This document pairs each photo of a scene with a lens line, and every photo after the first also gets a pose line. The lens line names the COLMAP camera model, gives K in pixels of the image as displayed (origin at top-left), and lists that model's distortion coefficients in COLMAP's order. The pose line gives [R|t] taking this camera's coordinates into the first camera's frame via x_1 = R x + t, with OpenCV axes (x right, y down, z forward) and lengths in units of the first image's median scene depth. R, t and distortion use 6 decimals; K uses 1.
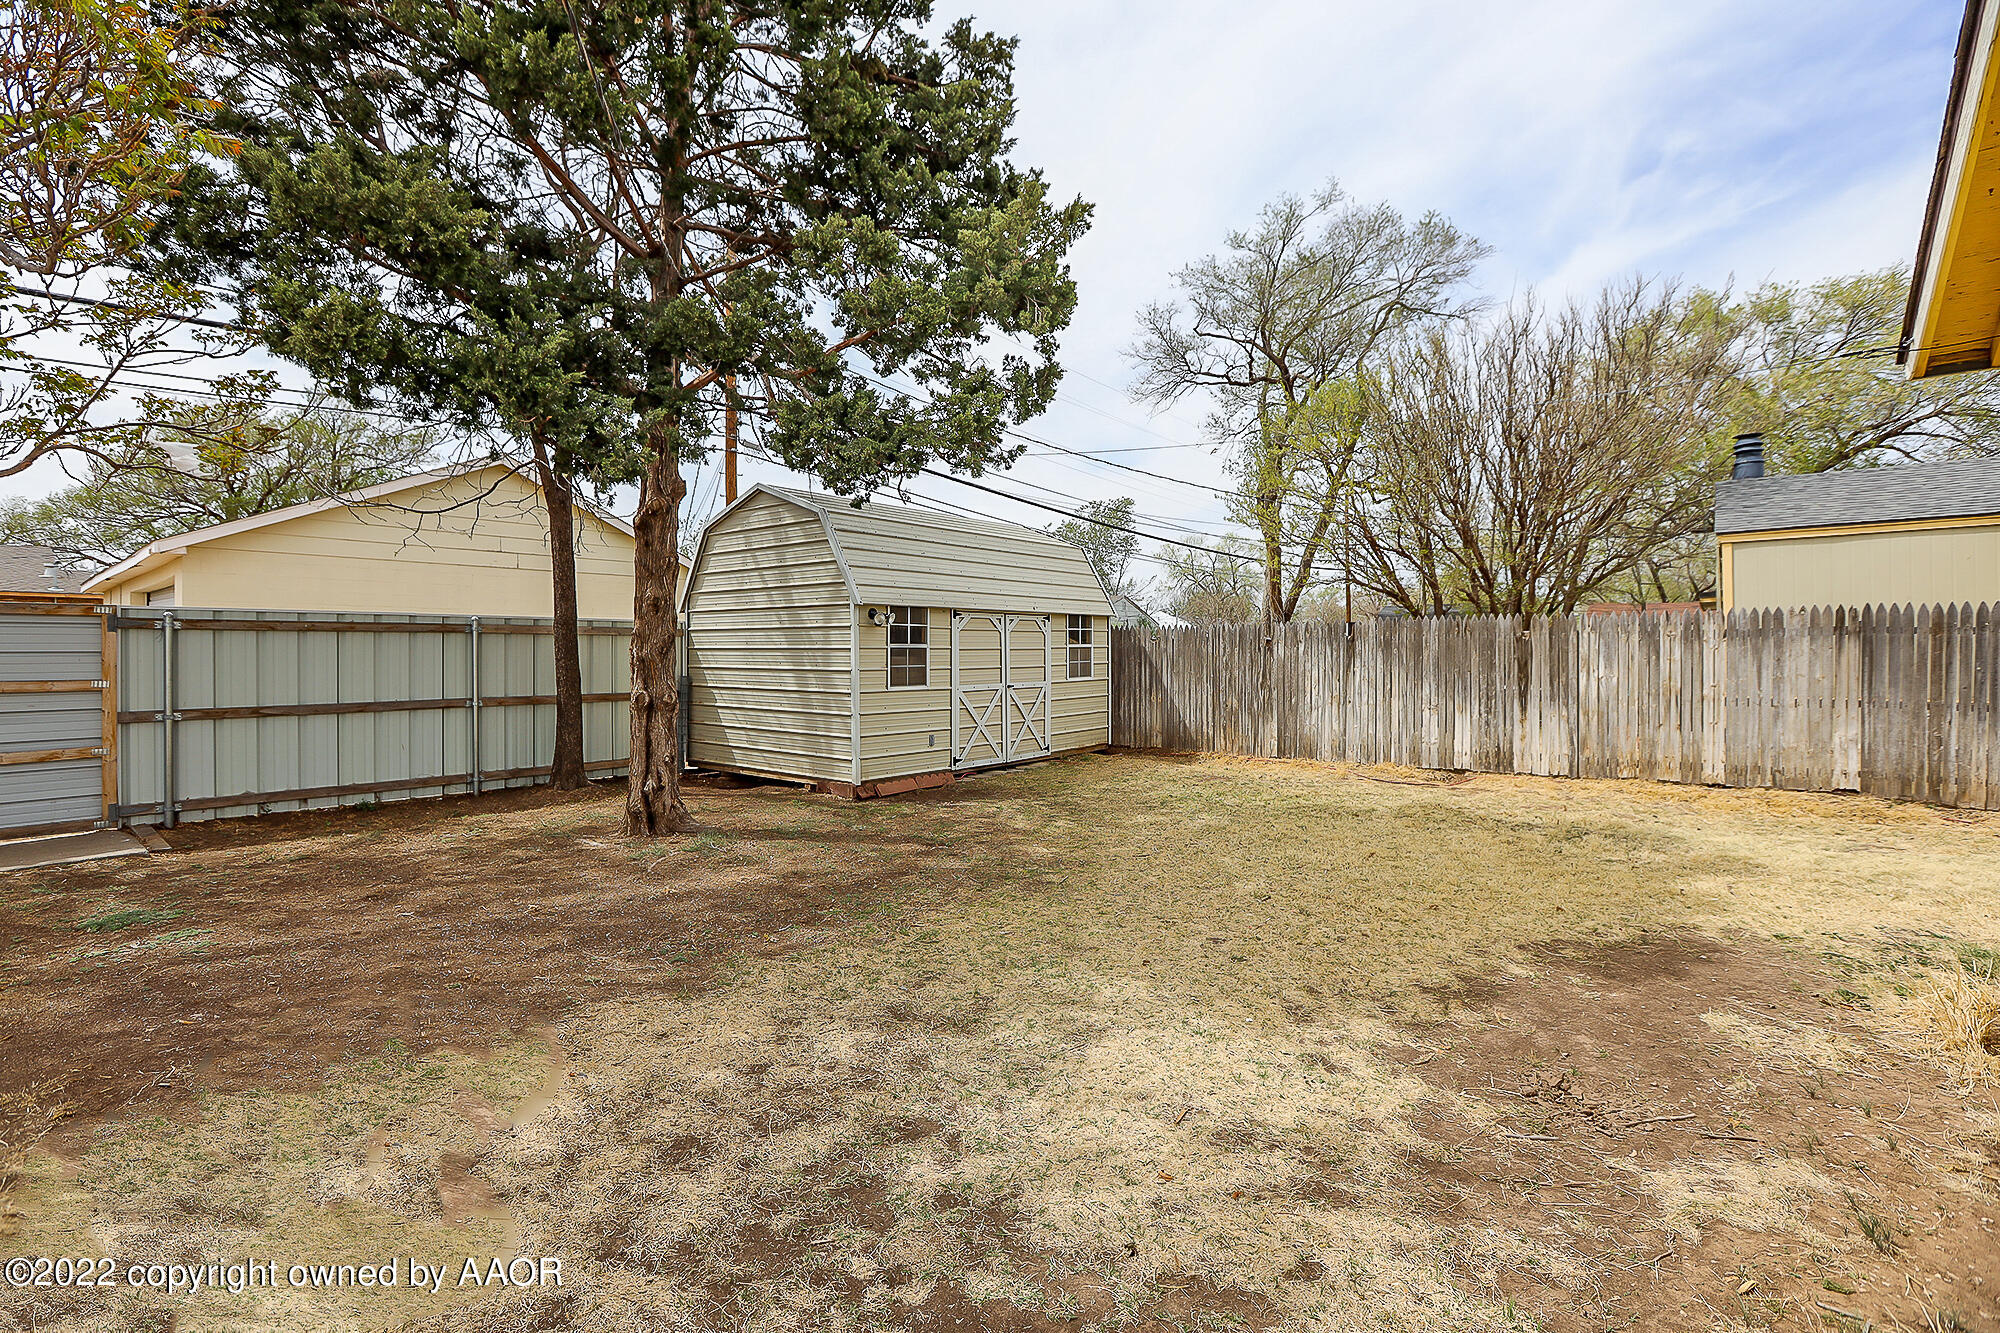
lens RADIAL K [[975.8, 0, 1030.5], [0, 975.8, 657.1], [0, 0, 1]] dist [-0.000478, 0.000279]
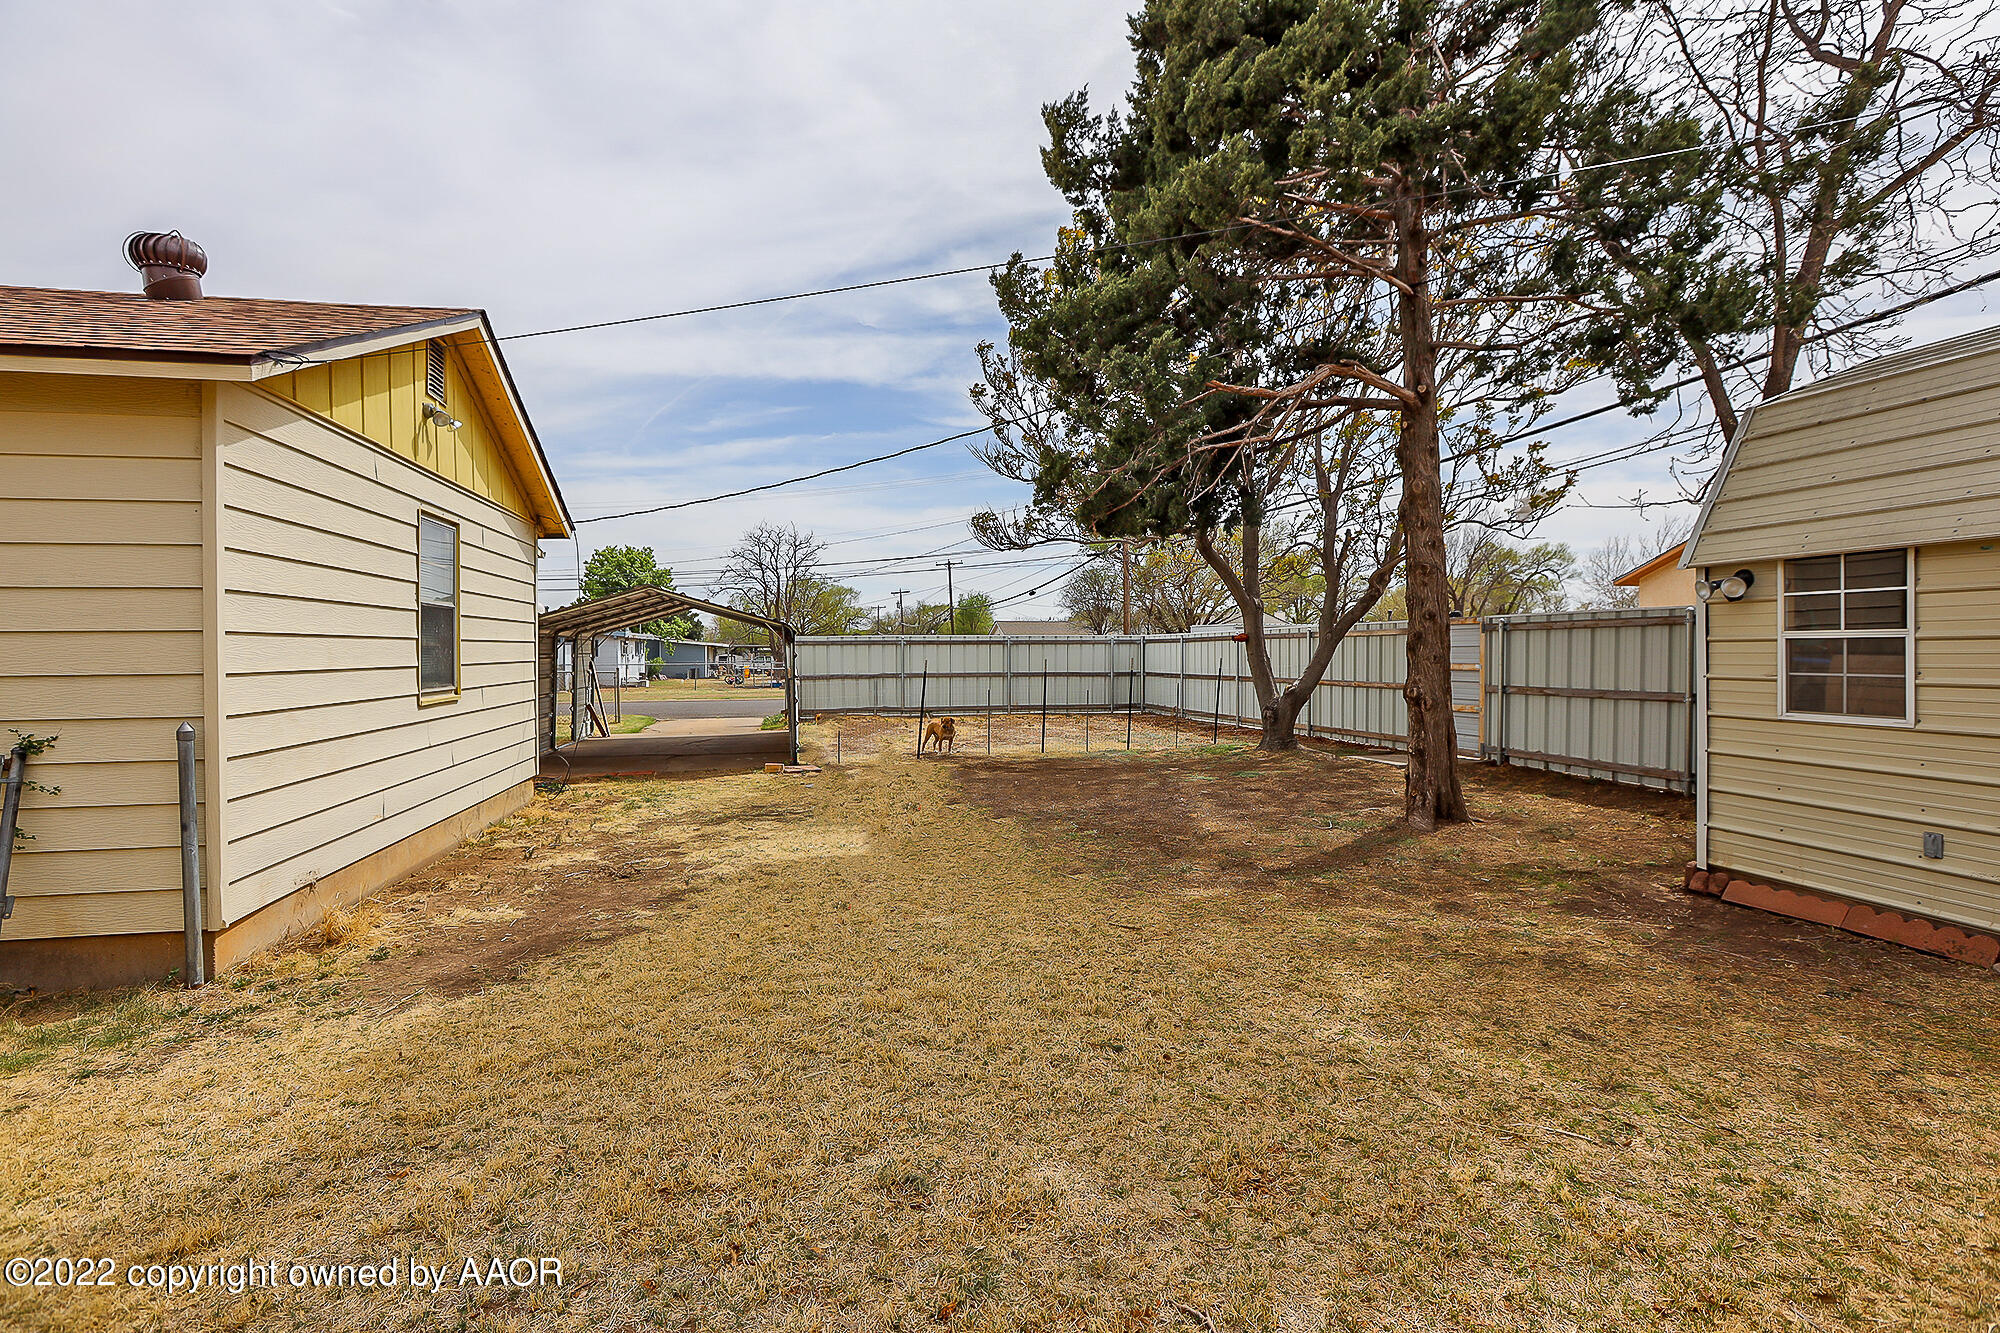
lens RADIAL K [[963.3, 0, 969.7], [0, 963.3, 648.4], [0, 0, 1]] dist [-0.000992, 0.000418]
pose [[-0.664043, 0.010210, -0.747624, 0.471933], [0.014709, 0.999892, 0.000590, -0.009831], [0.747549, -0.010605, -0.664122, 0.880426]]
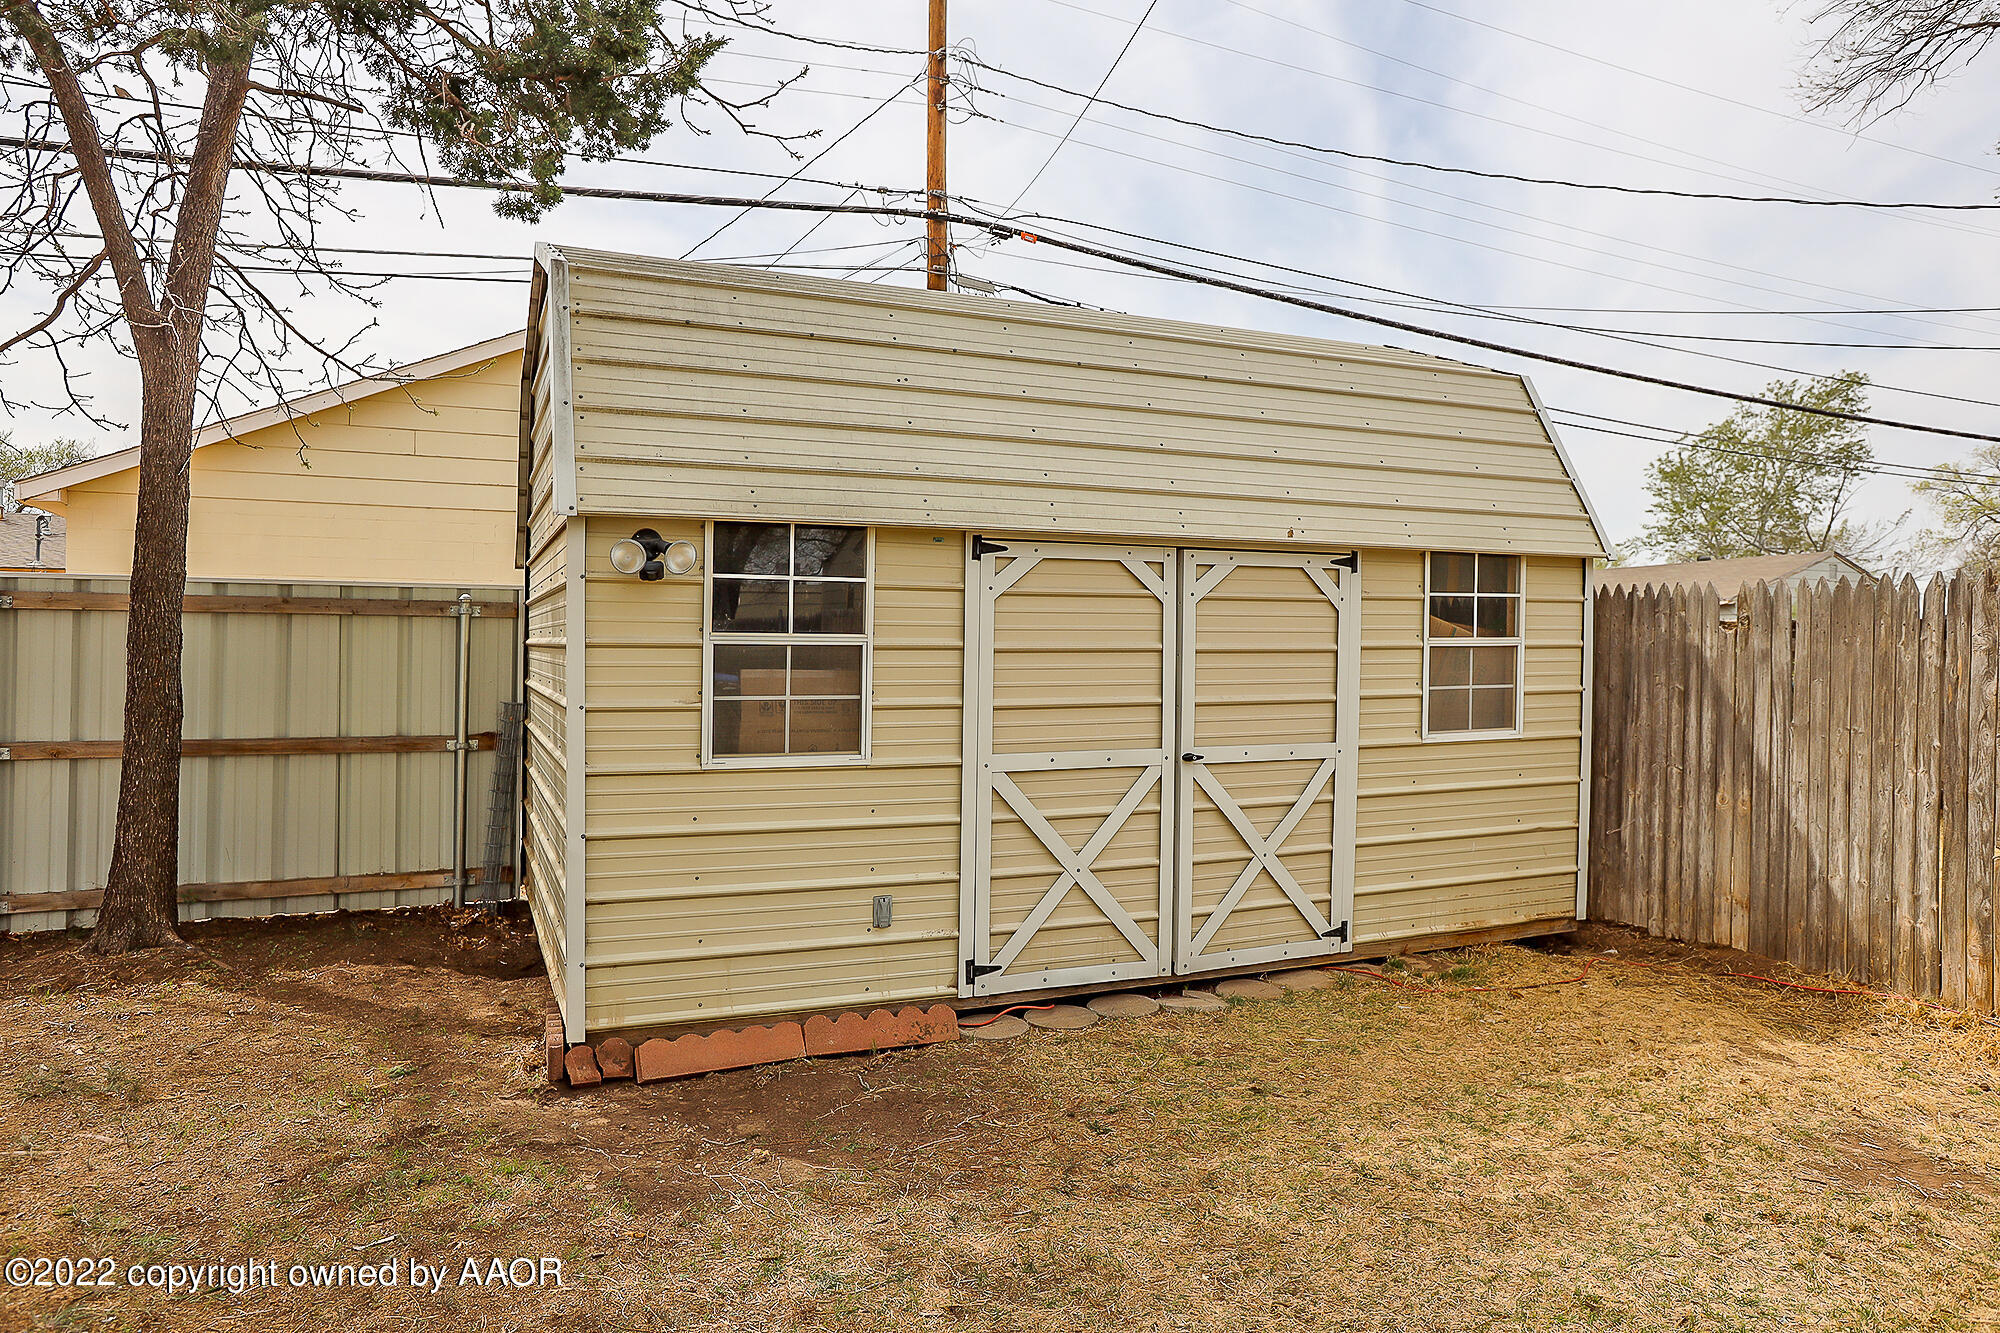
lens RADIAL K [[1242.1, 0, 1000.0], [0, 1242.1, 666.5], [0, 0, 1]] dist [-0.061598, 0.070063]
pose [[0.860963, 0.016308, -0.508405, 0.143550], [-0.011015, 0.999849, 0.013418, -0.007466], [0.508548, -0.005952, 0.861013, 0.584143]]
